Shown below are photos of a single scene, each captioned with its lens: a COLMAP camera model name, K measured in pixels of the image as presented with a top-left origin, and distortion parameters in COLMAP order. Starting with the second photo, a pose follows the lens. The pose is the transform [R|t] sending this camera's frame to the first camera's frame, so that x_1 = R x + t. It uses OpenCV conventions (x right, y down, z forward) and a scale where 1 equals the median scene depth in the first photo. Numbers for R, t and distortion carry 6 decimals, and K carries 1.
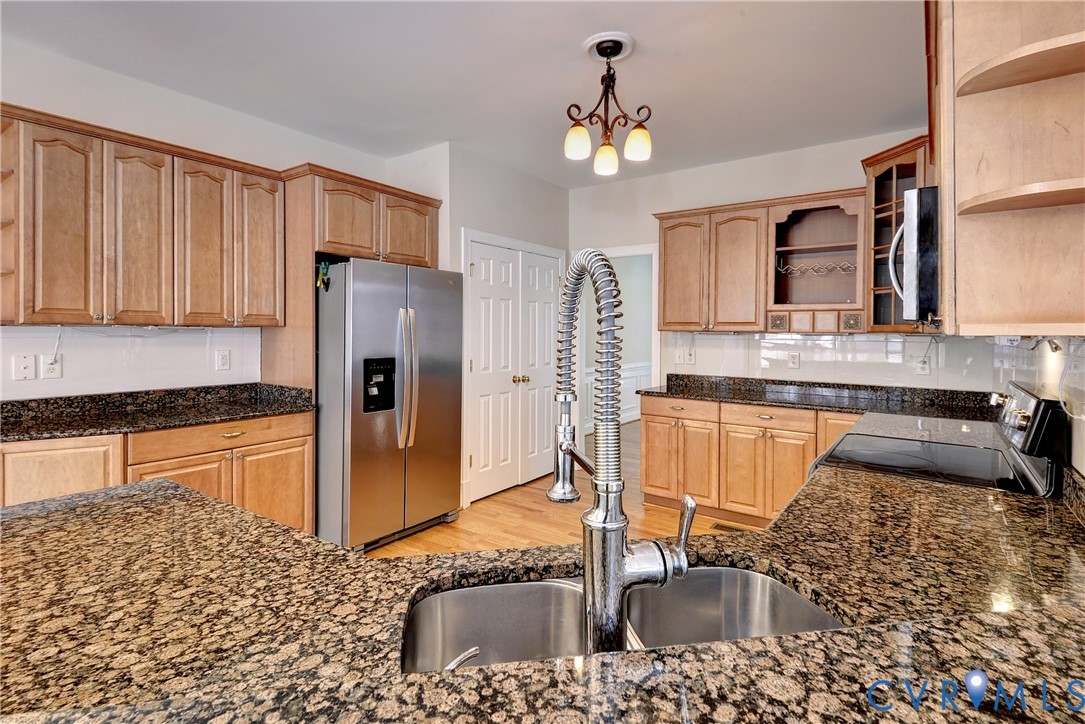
lens RADIAL K [[554.0, 0, 541.9], [0, 554.0, 336.9], [0, 0, 1]] dist [0.012455, -0.010807]
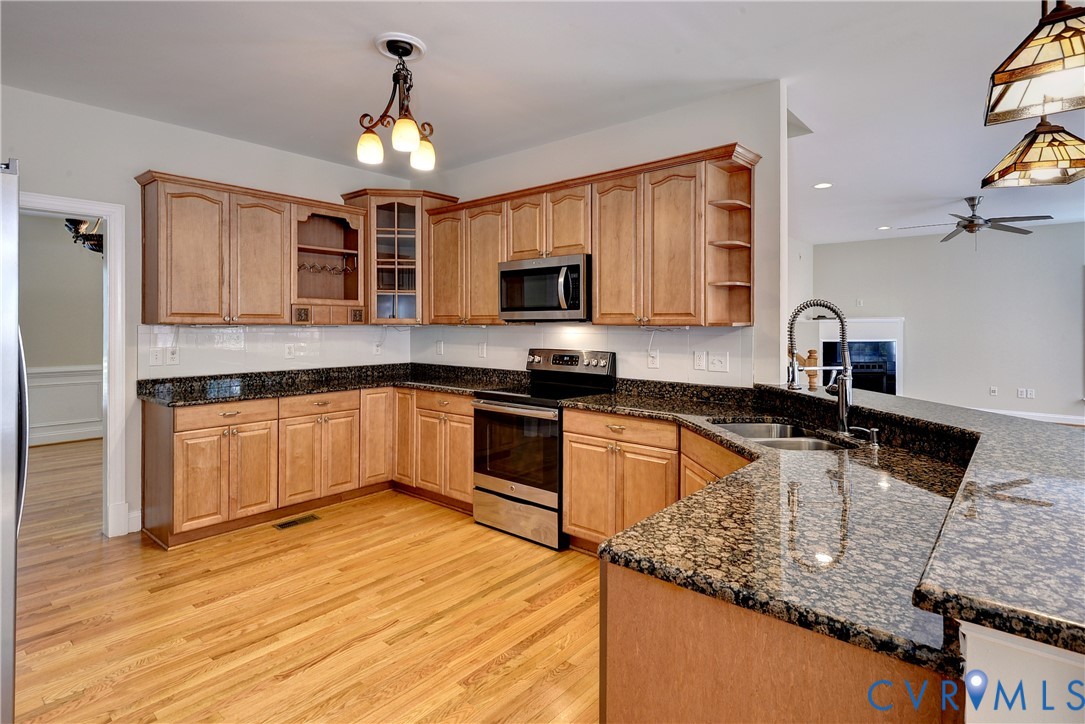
lens RADIAL K [[554.0, 0, 548.8], [0, 554.0, 324.9], [0, 0, 1]] dist [0.012455, -0.010807]
pose [[0.063371, -0.010642, 0.997933, -0.650034], [0.014121, 0.999853, 0.009766, -0.012033], [-0.997890, 0.013473, 0.063512, 0.501825]]
